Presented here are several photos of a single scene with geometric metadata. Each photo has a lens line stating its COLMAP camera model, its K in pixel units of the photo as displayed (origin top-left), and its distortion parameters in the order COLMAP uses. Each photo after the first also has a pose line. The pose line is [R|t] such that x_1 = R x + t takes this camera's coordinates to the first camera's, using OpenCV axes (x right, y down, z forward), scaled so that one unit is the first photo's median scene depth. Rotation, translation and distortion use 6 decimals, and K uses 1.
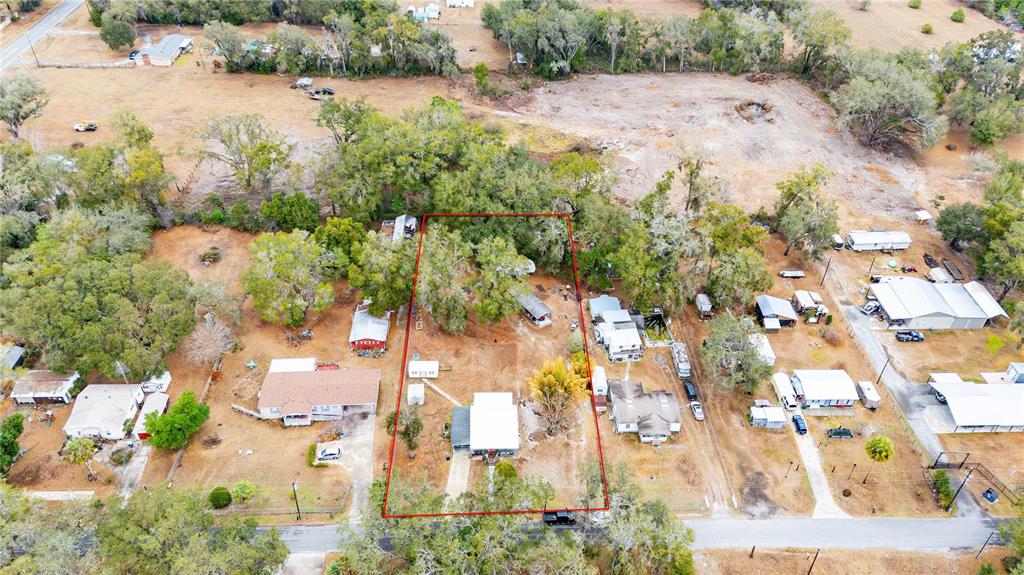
lens RADIAL K [[749.6, 0, 509.9], [0, 749.6, 290.6], [0, 0, 1]] dist [0.100840, -0.097066]
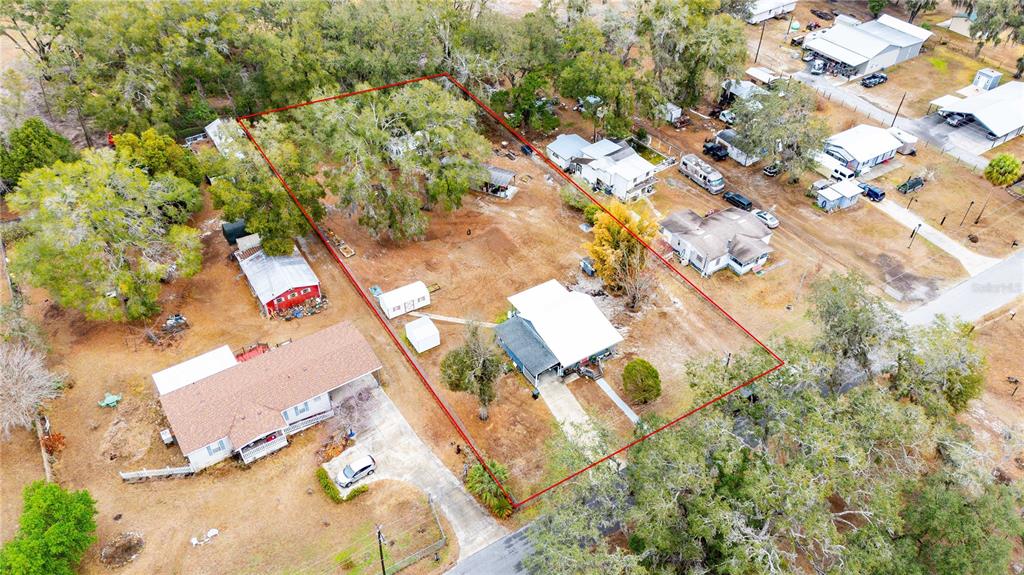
lens RADIAL K [[749.6, 0, 509.9], [0, 749.6, 290.6], [0, 0, 1]] dist [0.100840, -0.097066]
pose [[0.860347, -0.342443, 0.377539, -0.274859], [0.321819, 0.939338, 0.118645, 0.050529], [-0.395266, 0.019423, 0.918361, 0.378322]]
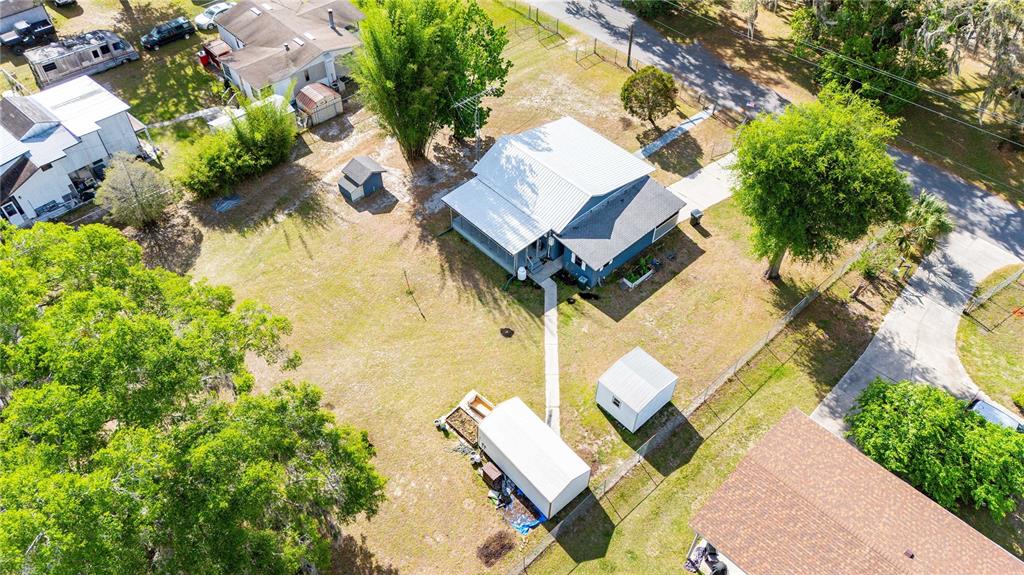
lens RADIAL K [[749.6, 0, 509.9], [0, 749.6, 290.6], [0, 0, 1]] dist [0.100840, -0.097066]
pose [[-0.664890, -0.567471, 0.485693, -0.203858], [0.454546, 0.208584, 0.865956, -0.137759], [-0.592713, 0.796535, 0.119256, 0.923875]]
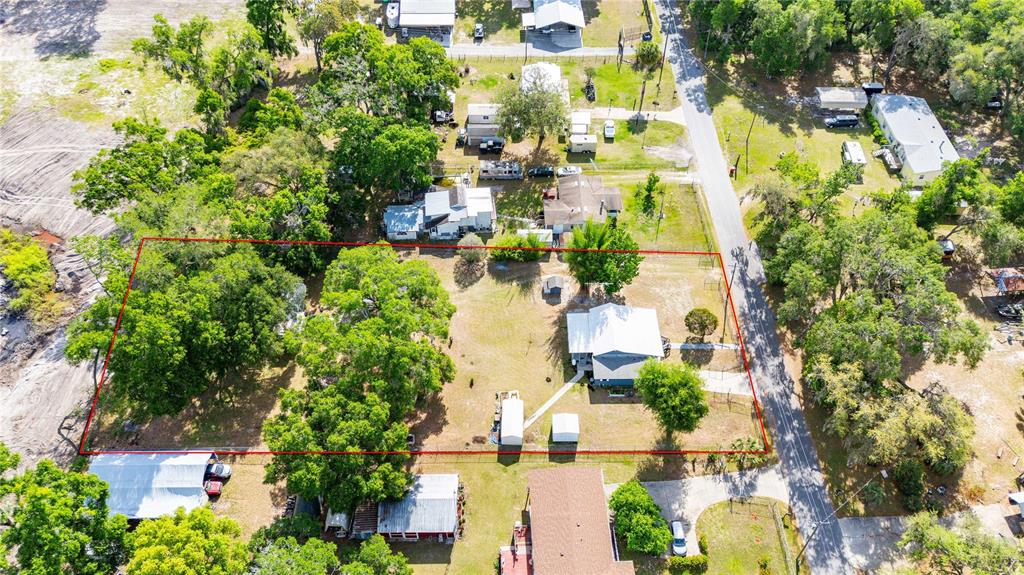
lens RADIAL K [[749.6, 0, 509.9], [0, 749.6, 290.6], [0, 0, 1]] dist [0.100840, -0.097066]
pose [[0.016024, -0.757990, 0.652070, -0.461589], [0.624511, 0.516888, 0.585503, -0.348840], [-0.780852, 0.397842, 0.481655, 0.629328]]
